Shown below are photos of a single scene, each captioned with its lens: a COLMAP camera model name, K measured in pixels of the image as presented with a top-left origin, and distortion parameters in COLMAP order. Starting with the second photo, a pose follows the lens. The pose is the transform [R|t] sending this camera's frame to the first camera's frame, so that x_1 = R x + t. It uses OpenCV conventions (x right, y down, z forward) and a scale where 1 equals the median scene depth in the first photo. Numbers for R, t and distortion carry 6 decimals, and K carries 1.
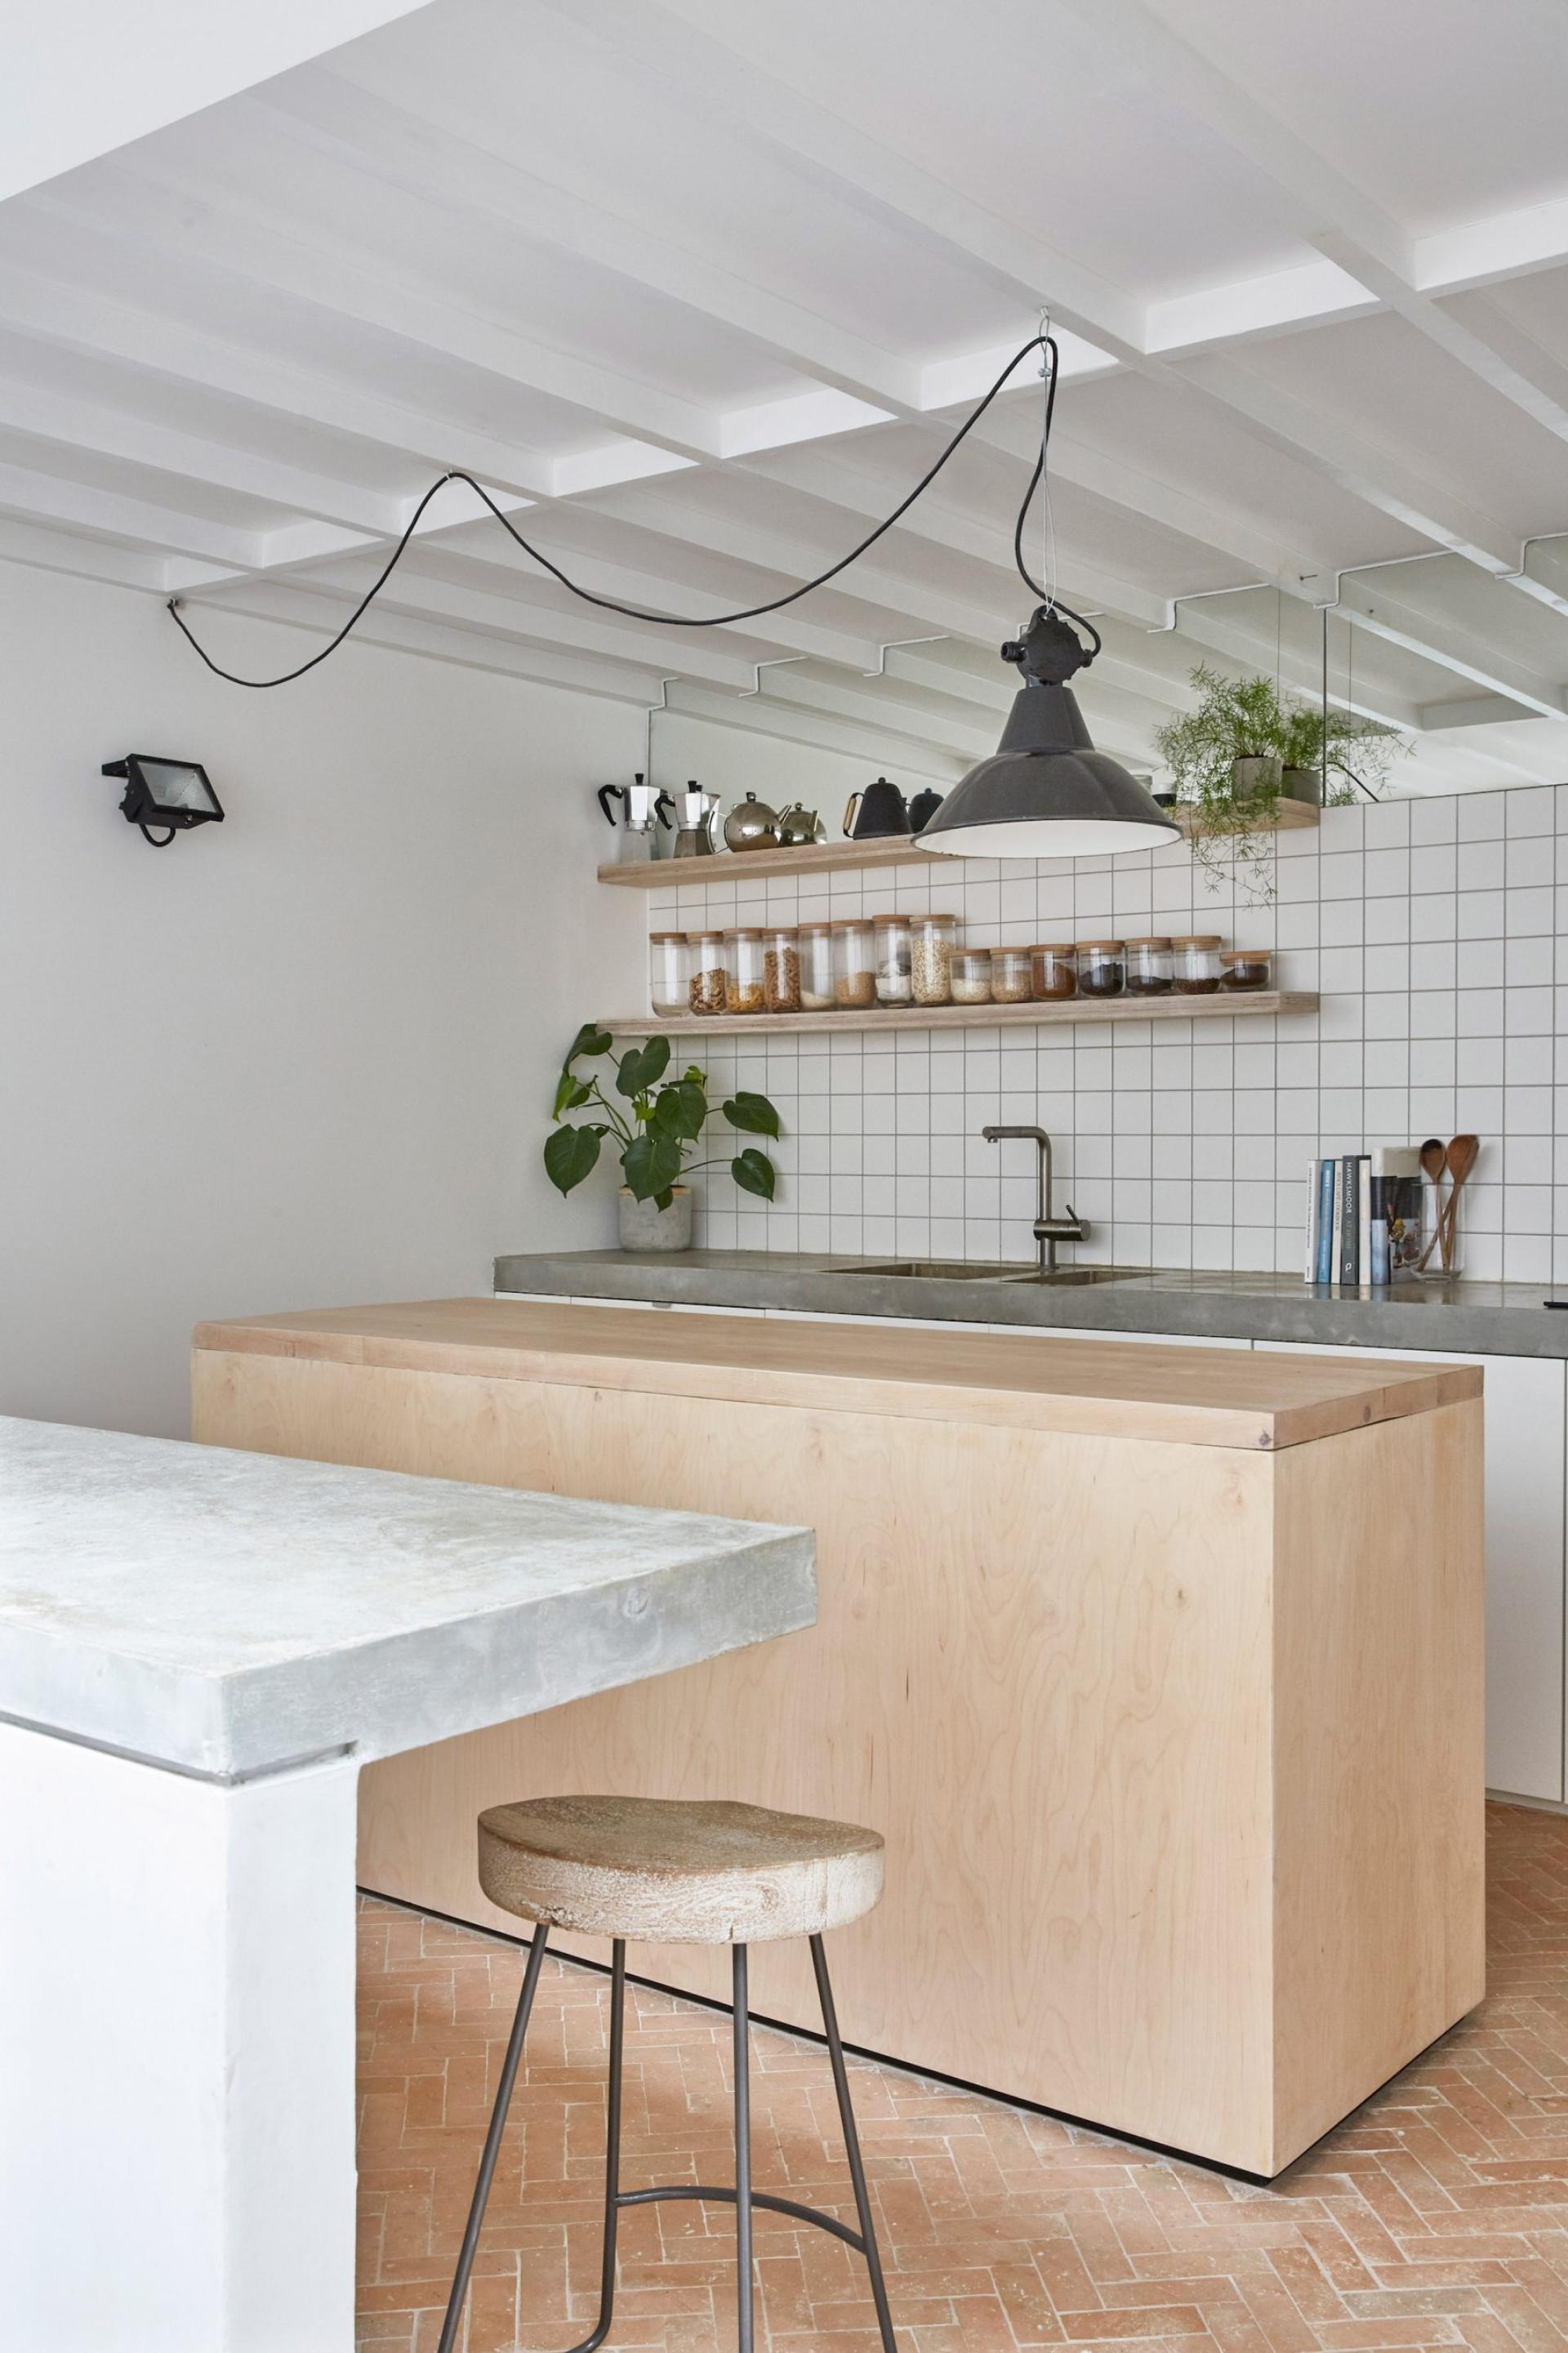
lens RADIAL K [[2165.2, 0, 784.0], [0, 2165.2, 1176.5], [0, 0, 1]] dist [-0.038213, 0.109069]
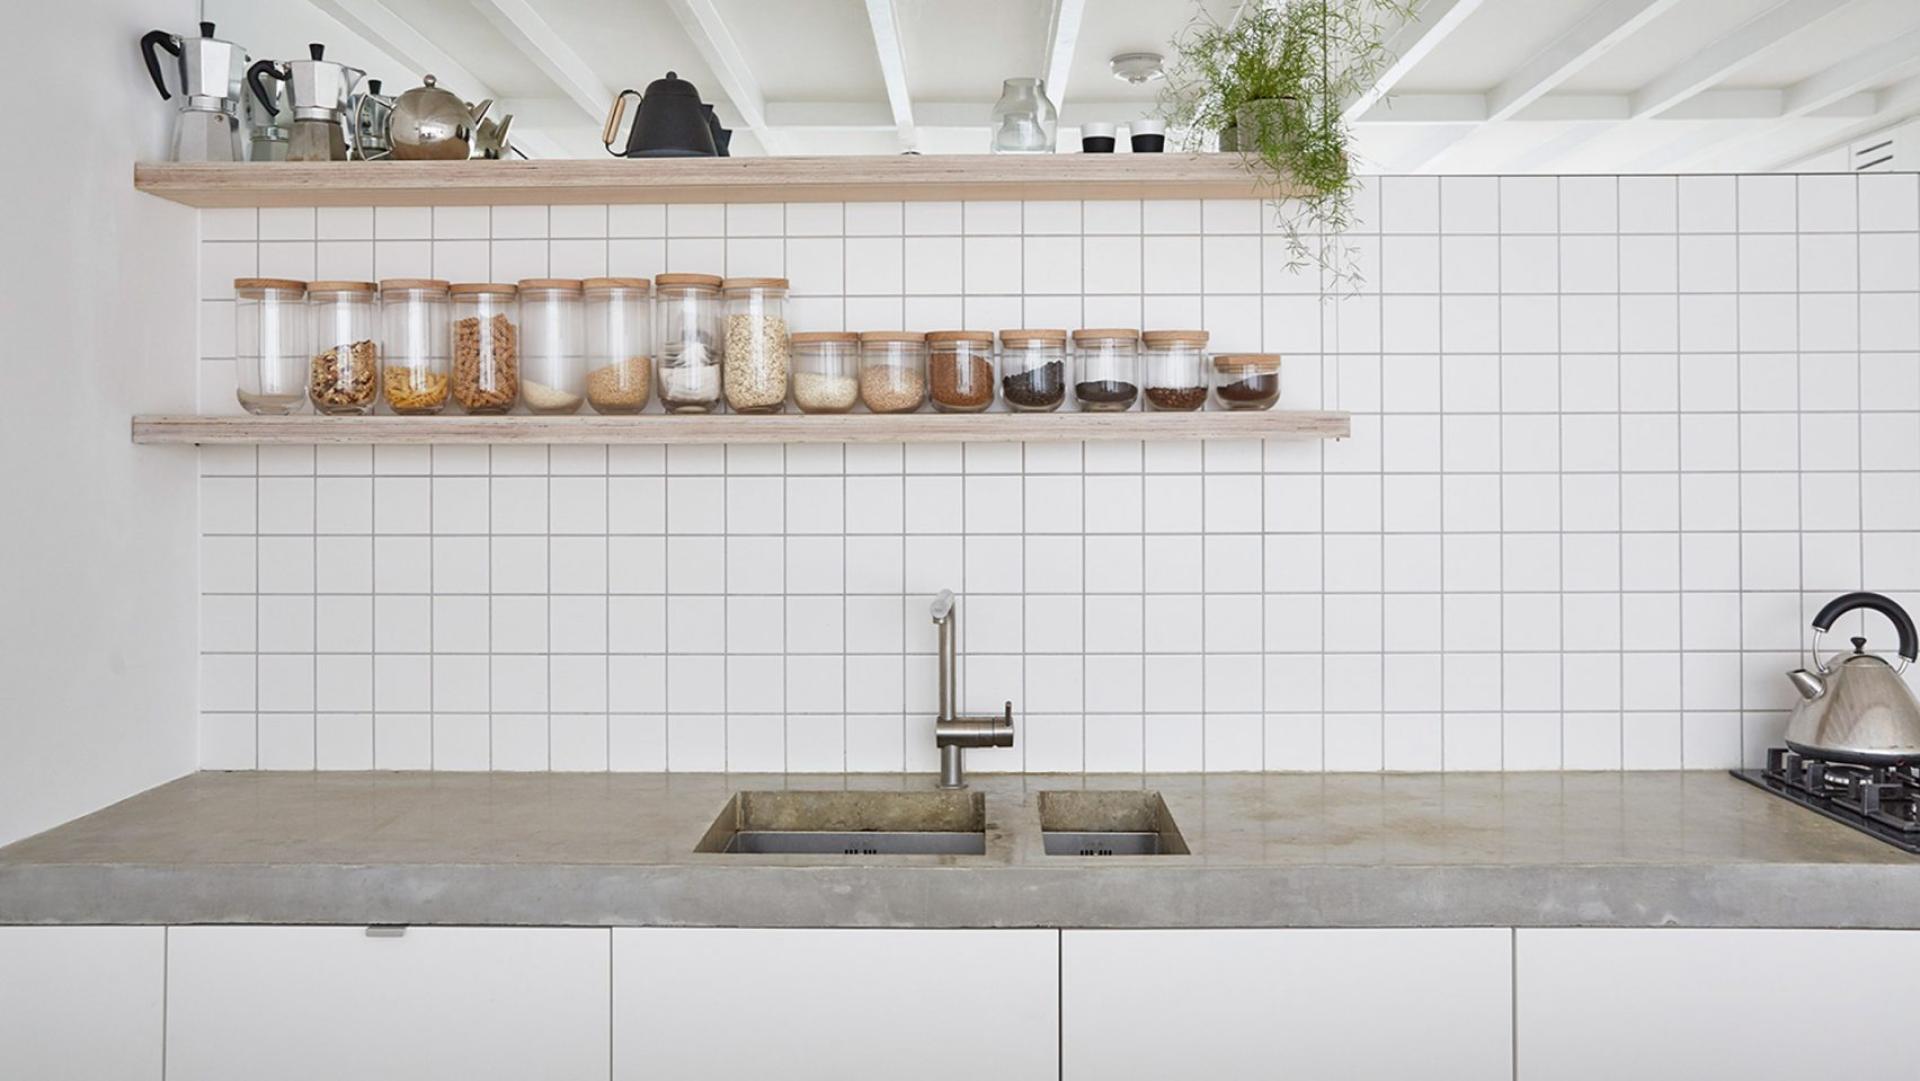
lens RADIAL K [[1542.3, 0, 955.4], [0, 1542.3, 445.9], [0, 0, 1]] dist [-0.012892, 0.001631]
pose [[0.801630, 0.004080, 0.597807, -0.217846], [0.015787, 0.999484, -0.027991, -0.066580], [-0.597613, 0.031876, 0.801151, 0.715272]]
